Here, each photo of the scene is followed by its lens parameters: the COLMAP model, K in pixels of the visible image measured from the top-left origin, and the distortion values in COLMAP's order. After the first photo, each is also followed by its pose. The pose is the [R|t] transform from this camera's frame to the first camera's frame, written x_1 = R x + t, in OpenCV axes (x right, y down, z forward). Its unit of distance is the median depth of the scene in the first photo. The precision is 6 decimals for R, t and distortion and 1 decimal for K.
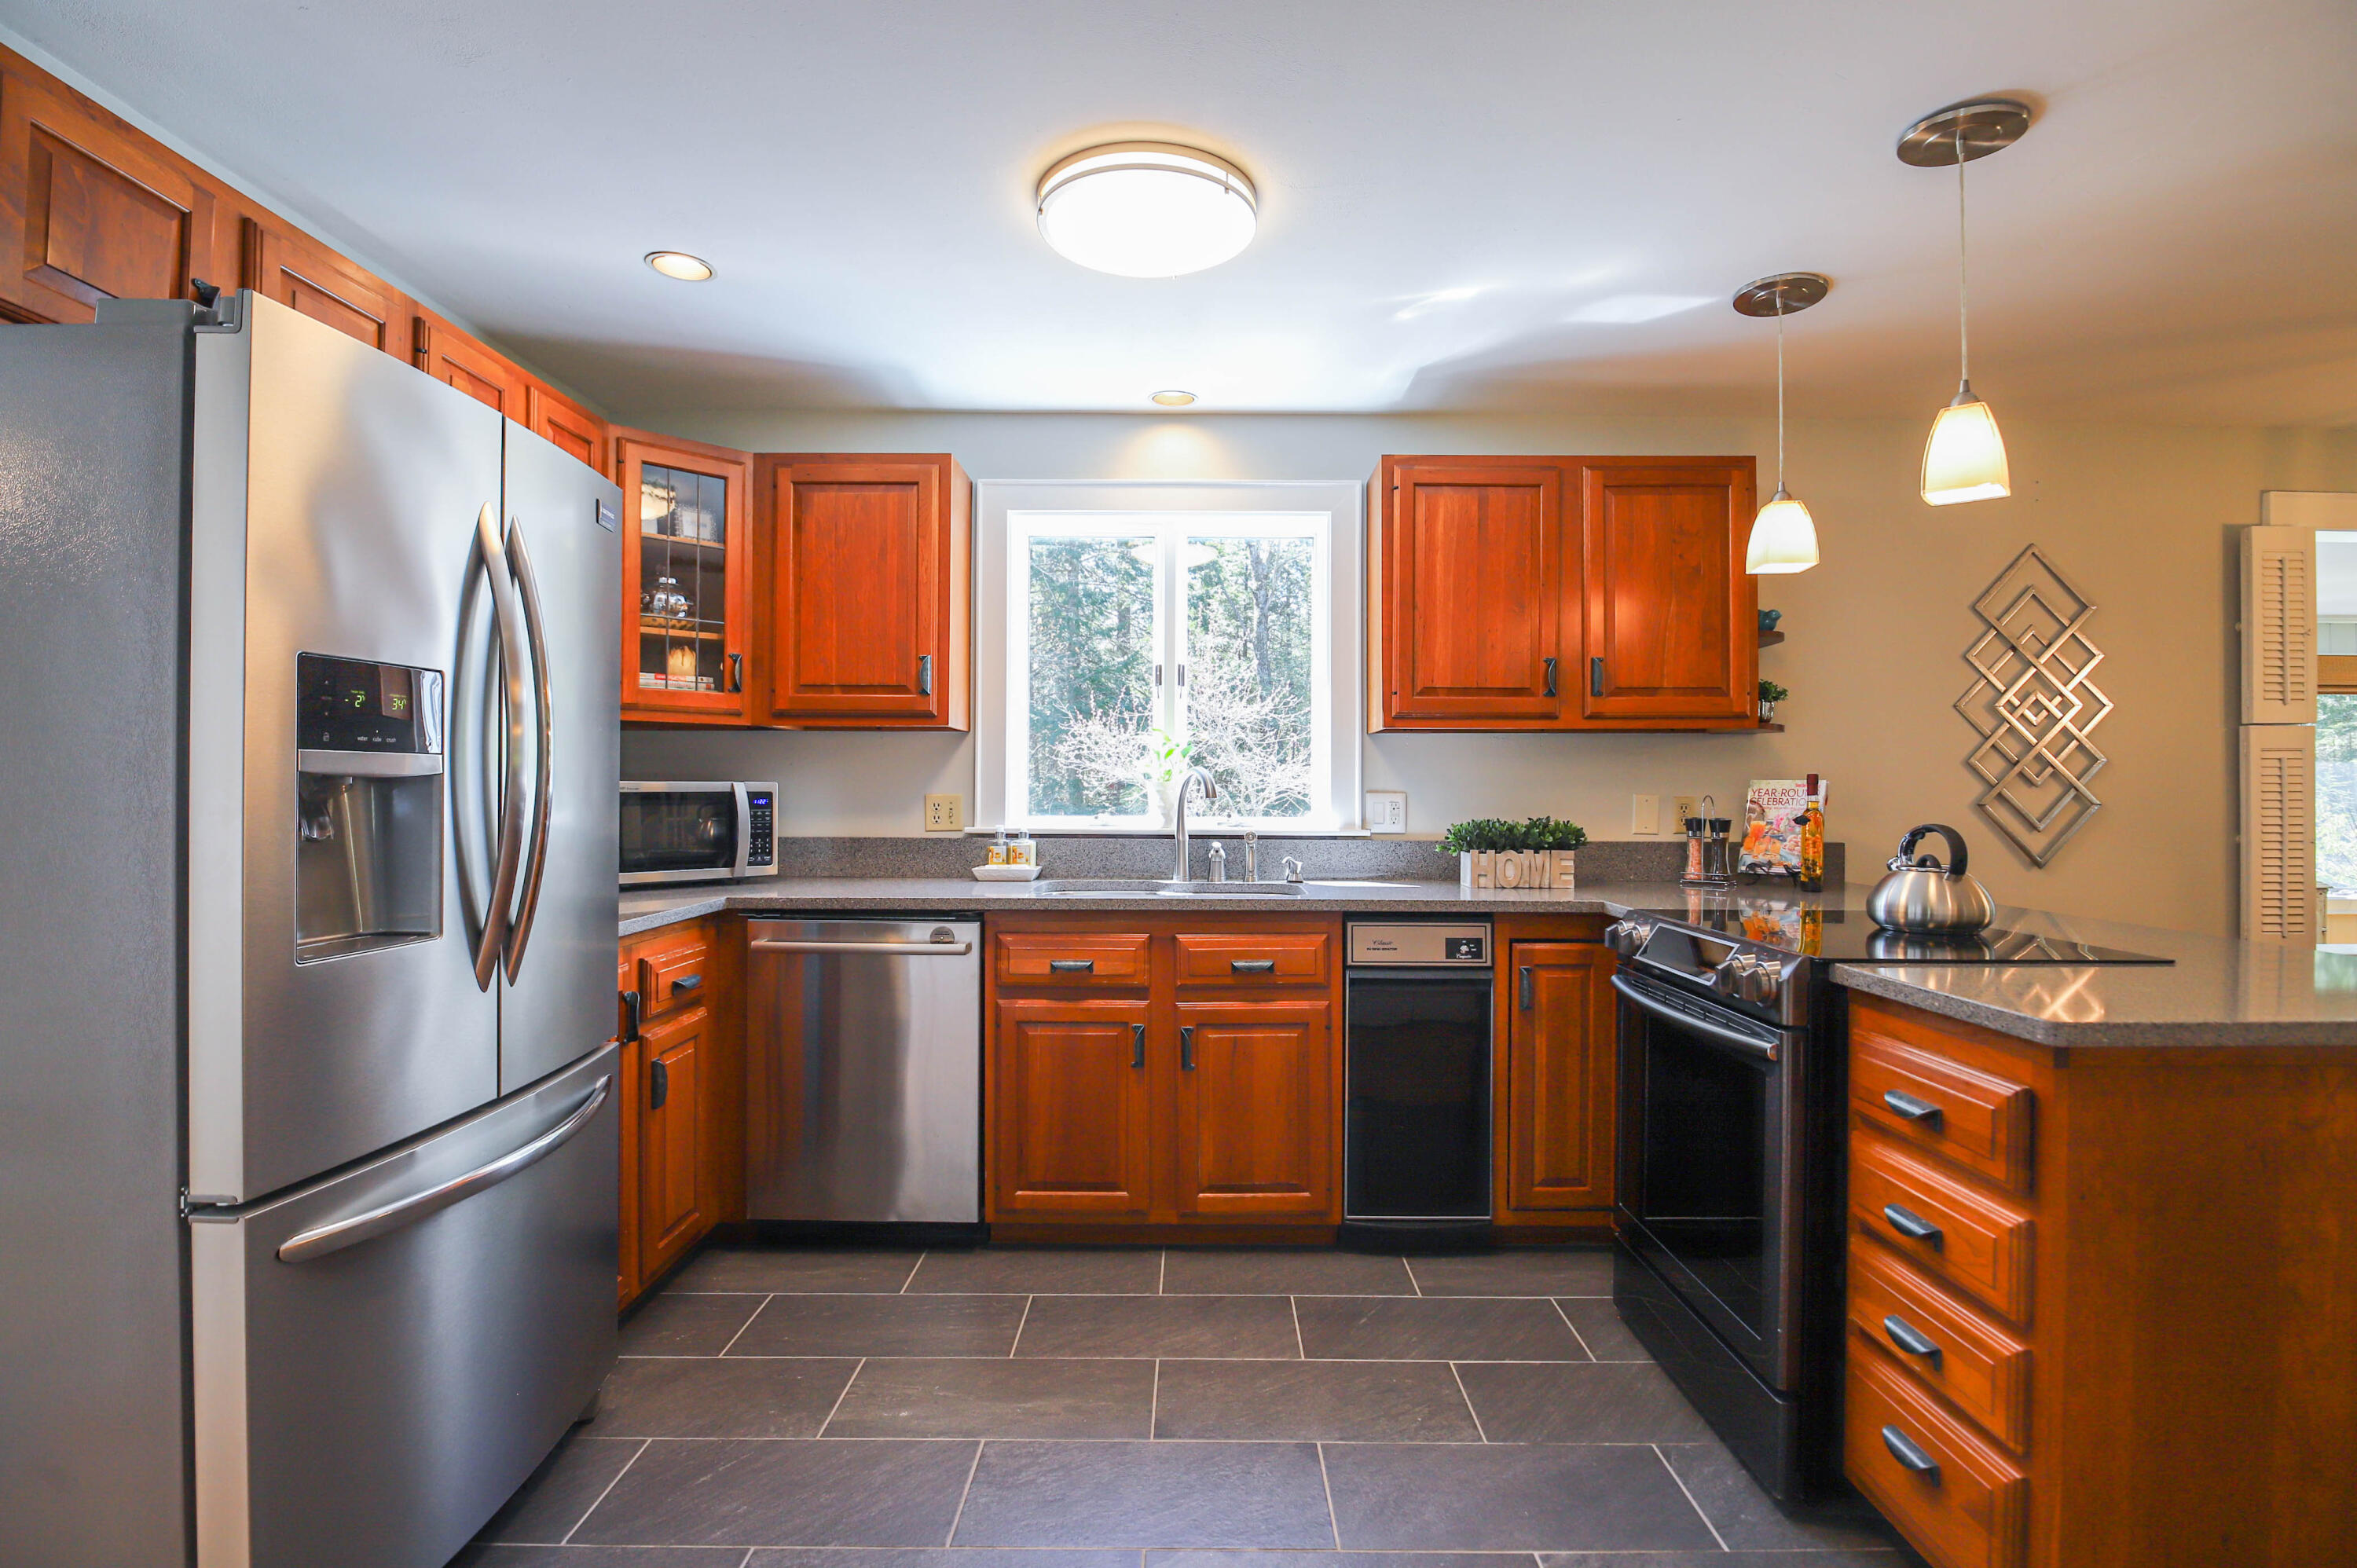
lens RADIAL K [[1153.5, 0, 1178.5], [0, 1153.5, 784.0], [0, 0, 1]] dist [-0.020001, -0.000707]
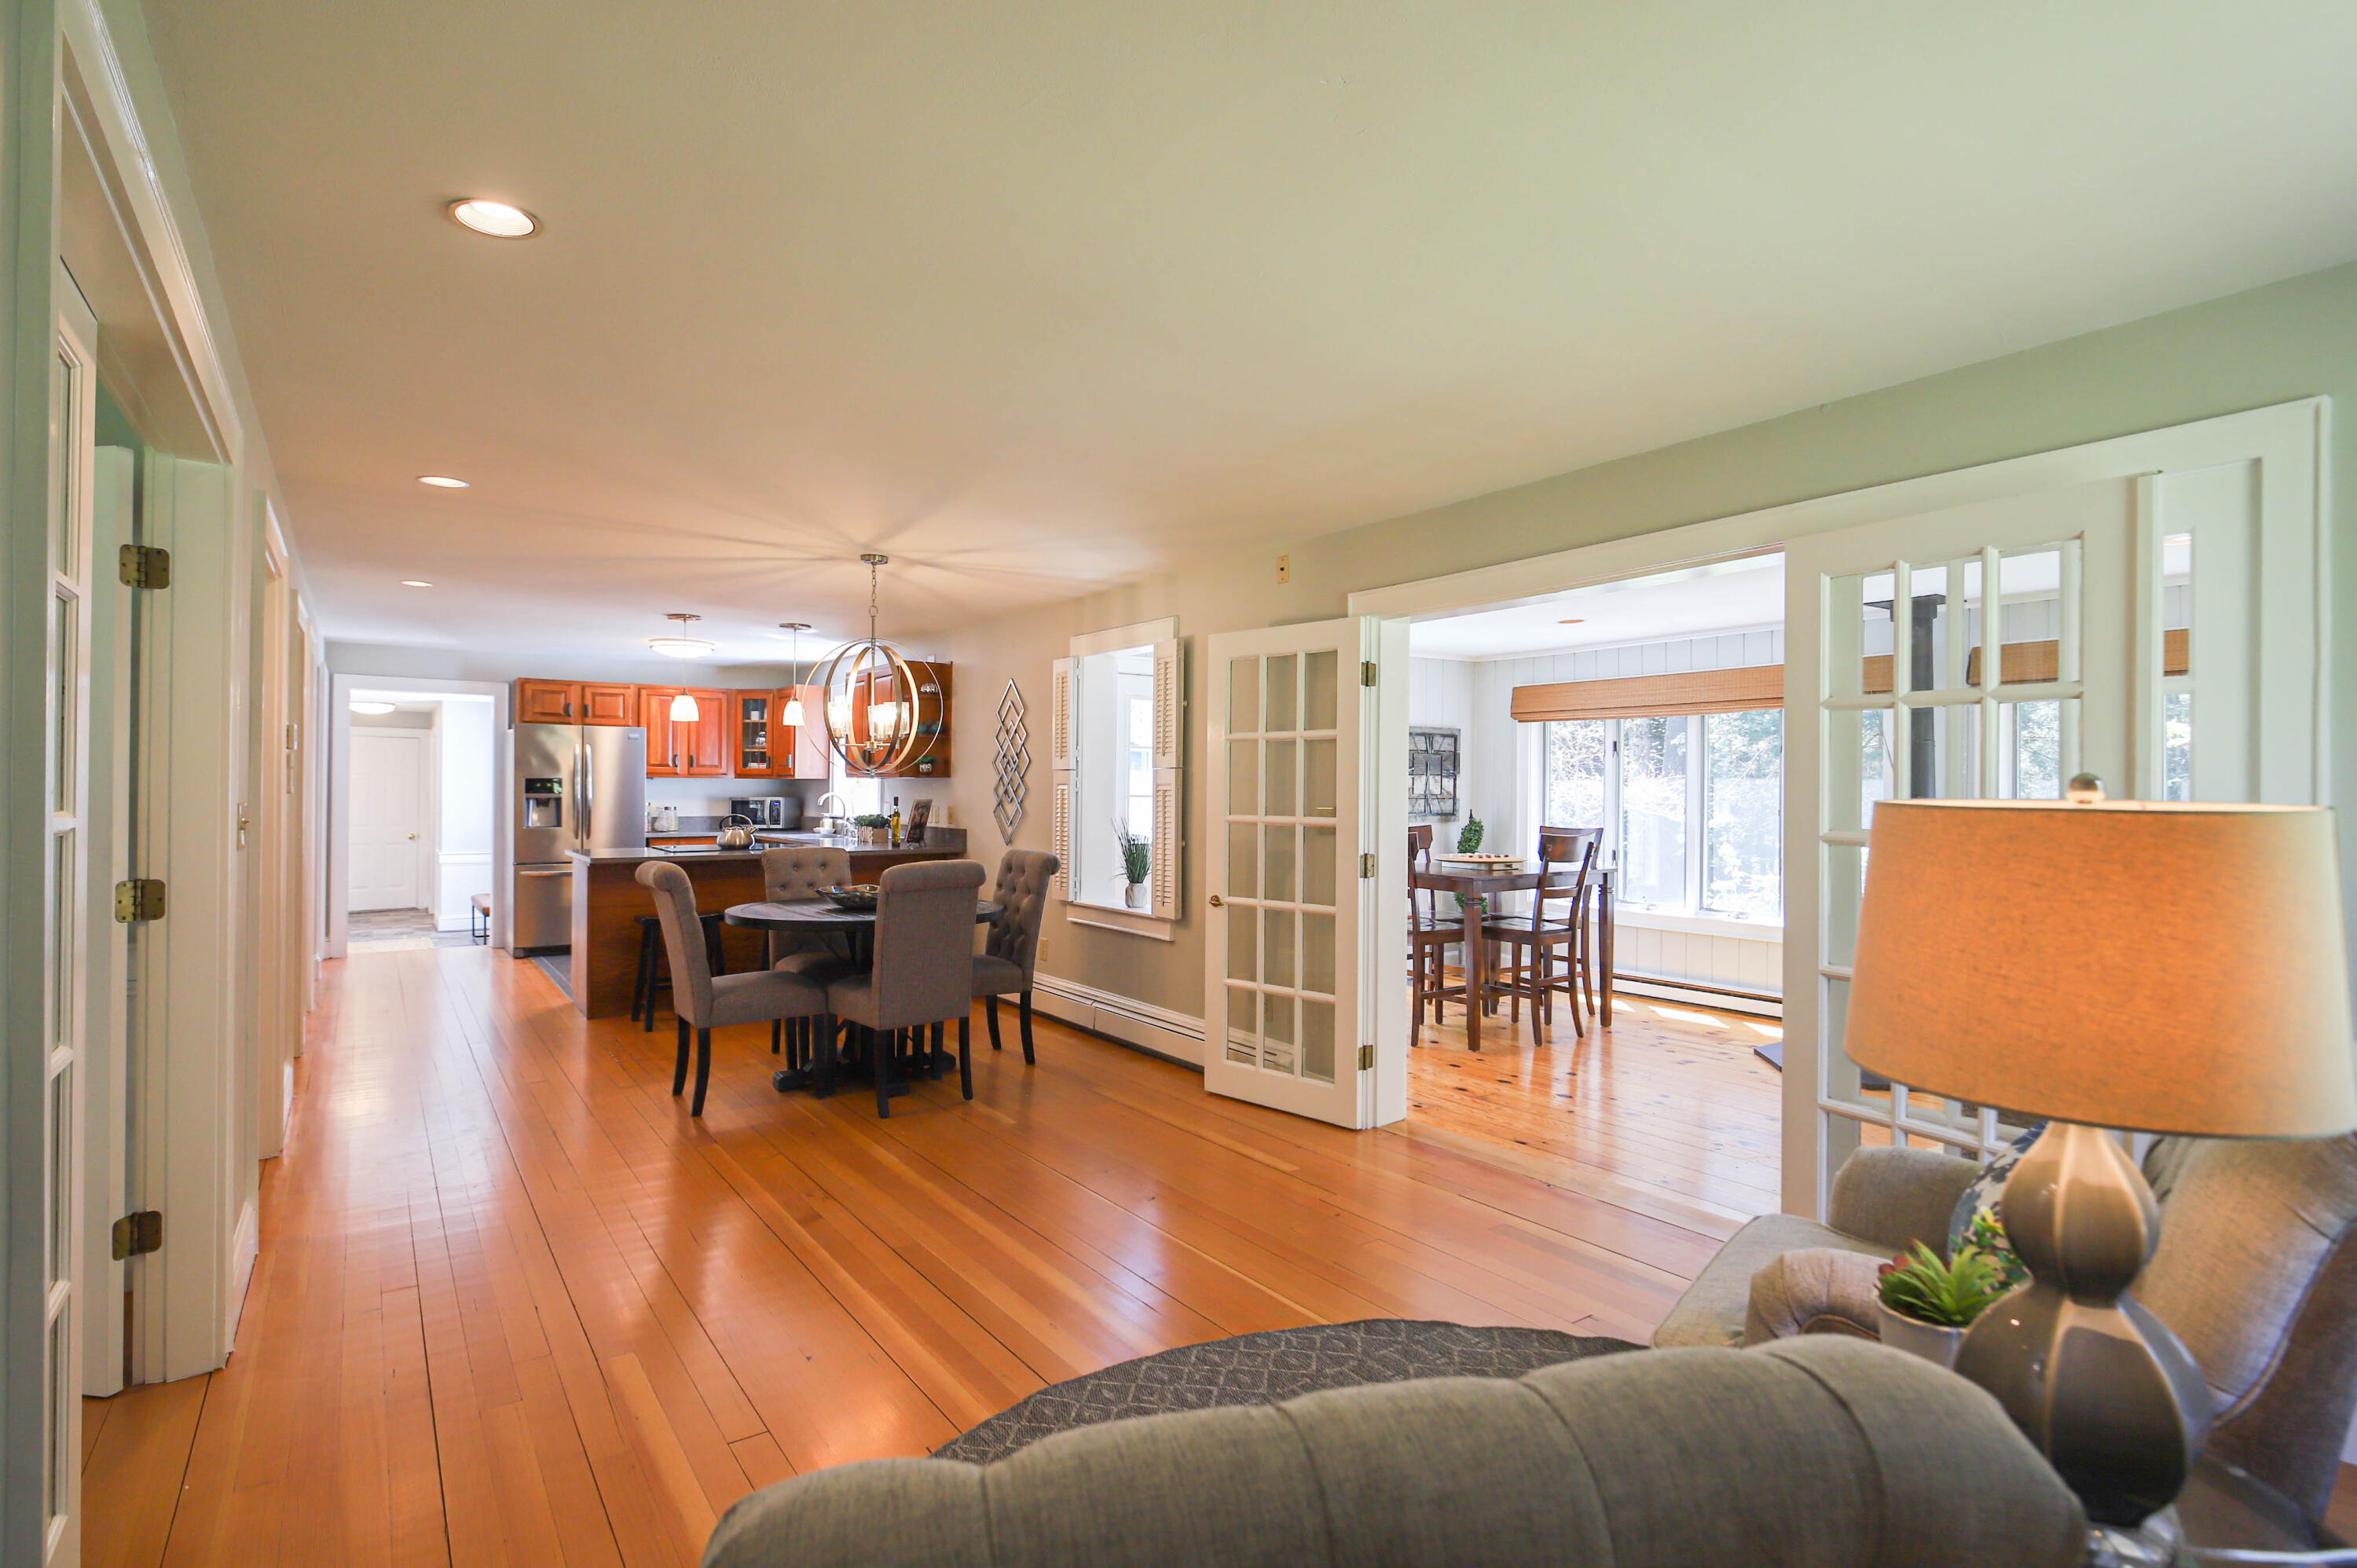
lens RADIAL K [[1110.8, 0, 1178.5], [0, 1110.8, 784.0], [0, 0, 1]] dist [0.000180, -0.000067]
pose [[0.603442, -0.005008, -0.797391, 2.687729], [-0.001031, 0.999975, -0.007061, -0.017984], [0.797406, 0.005083, 0.603422, 0.080313]]
